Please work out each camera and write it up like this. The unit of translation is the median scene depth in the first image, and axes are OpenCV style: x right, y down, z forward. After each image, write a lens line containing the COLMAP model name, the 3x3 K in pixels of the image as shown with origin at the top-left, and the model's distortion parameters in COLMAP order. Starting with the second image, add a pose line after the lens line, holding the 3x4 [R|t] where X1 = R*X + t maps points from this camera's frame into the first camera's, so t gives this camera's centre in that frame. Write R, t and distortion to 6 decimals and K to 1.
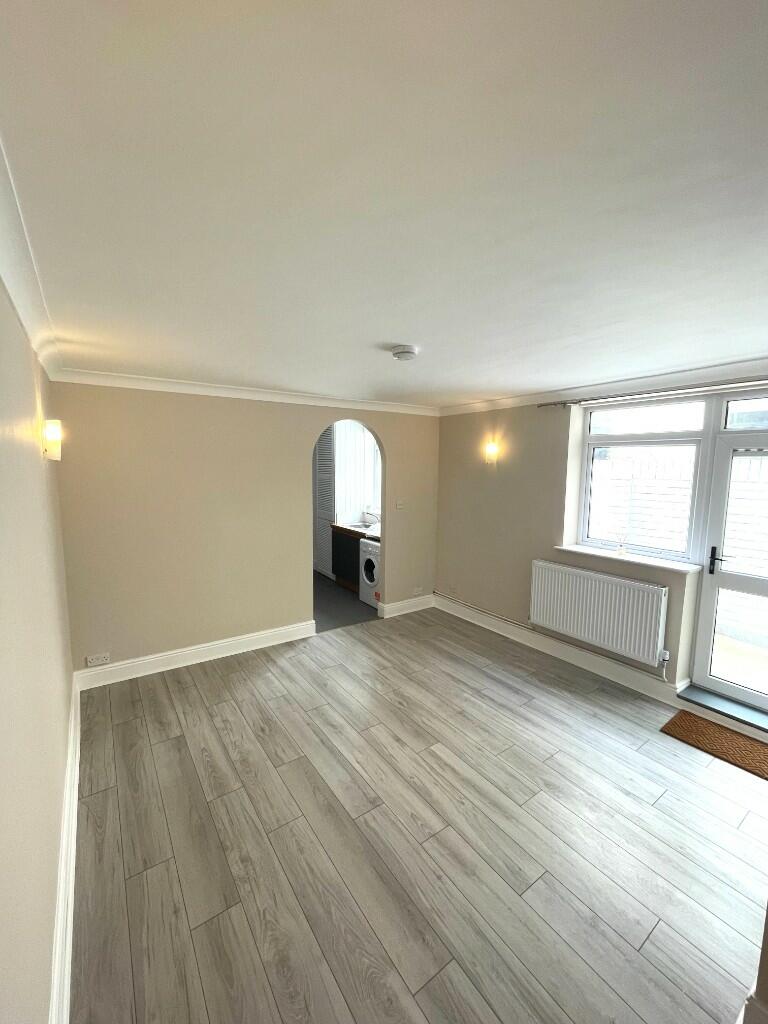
lens RADIAL K [[414.3, 0, 388.2], [0, 414.3, 510.3], [0, 0, 1]] dist [-0.002762, -0.000761]
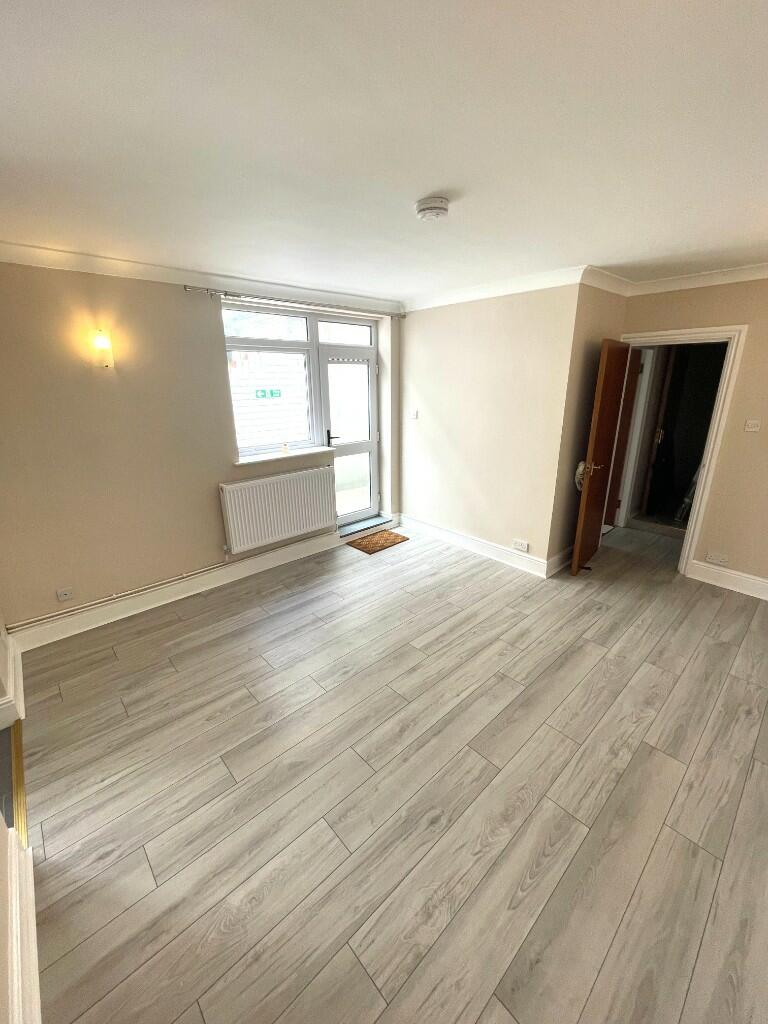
lens RADIAL K [[414.3, 0, 381.0], [0, 414.3, 511.2], [0, 0, 1]] dist [-0.002762, -0.000761]
pose [[-0.121944, -0.308703, 0.943309, -0.706655], [0.118455, 0.939083, 0.322633, -0.093420], [-0.985443, 0.151083, -0.077948, 1.032447]]
